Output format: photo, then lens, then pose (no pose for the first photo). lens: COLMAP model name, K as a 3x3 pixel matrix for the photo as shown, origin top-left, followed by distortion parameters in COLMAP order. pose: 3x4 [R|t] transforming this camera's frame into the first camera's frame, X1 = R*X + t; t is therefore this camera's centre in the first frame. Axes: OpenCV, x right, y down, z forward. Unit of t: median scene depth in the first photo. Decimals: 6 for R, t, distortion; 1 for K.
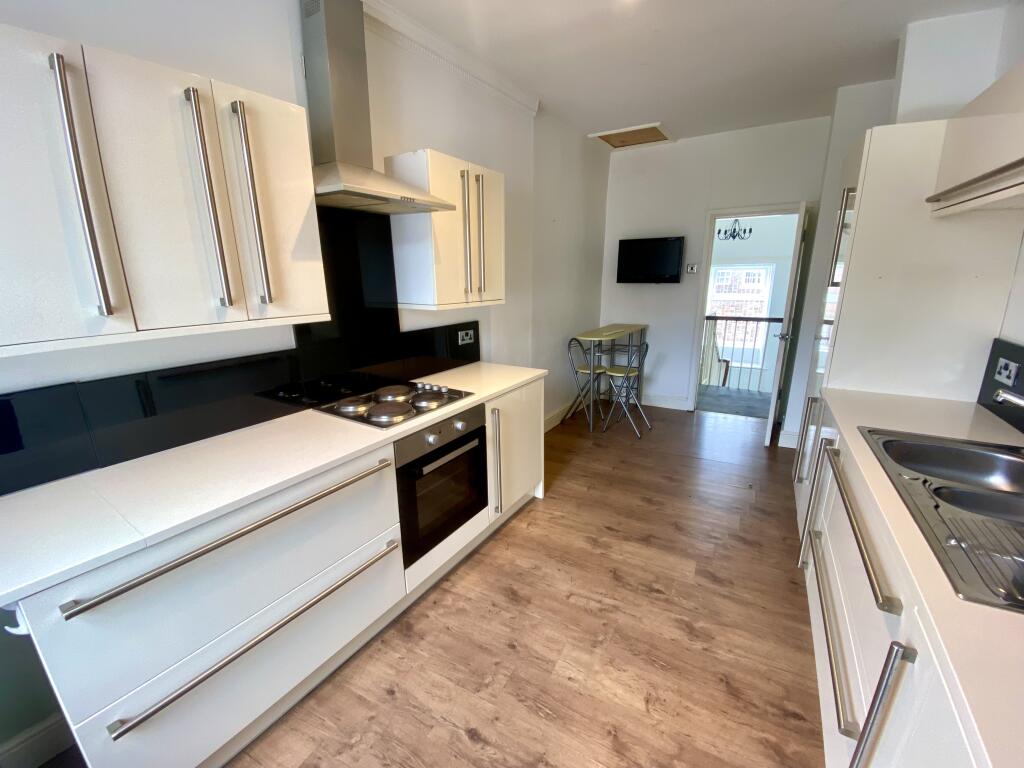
lens RADIAL K [[413.2, 0, 514.1], [0, 413.2, 379.1], [0, 0, 1]] dist [0.015967, -0.016146]
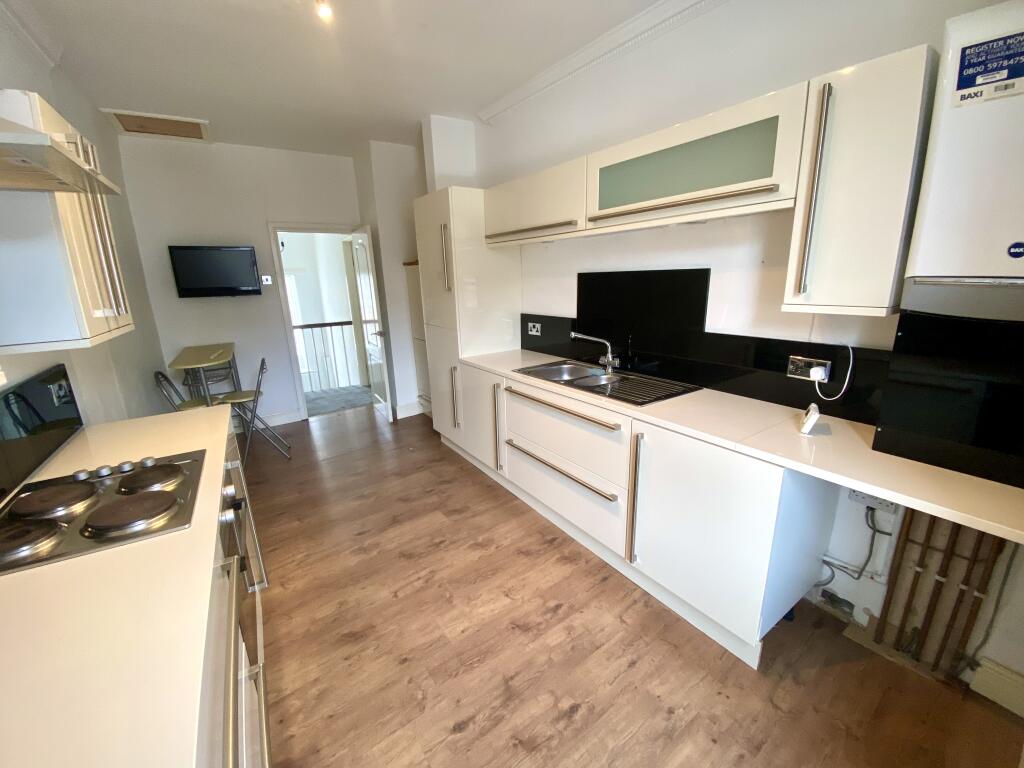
lens RADIAL K [[409.4, 0, 508.0], [0, 409.4, 383.1], [0, 0, 1]] dist [0.010786, -0.016364]
pose [[0.433649, -0.233227, 0.870376, -0.518895], [0.249682, 0.959202, 0.132629, -0.045872], [-0.865799, 0.159803, 0.474190, 0.198020]]
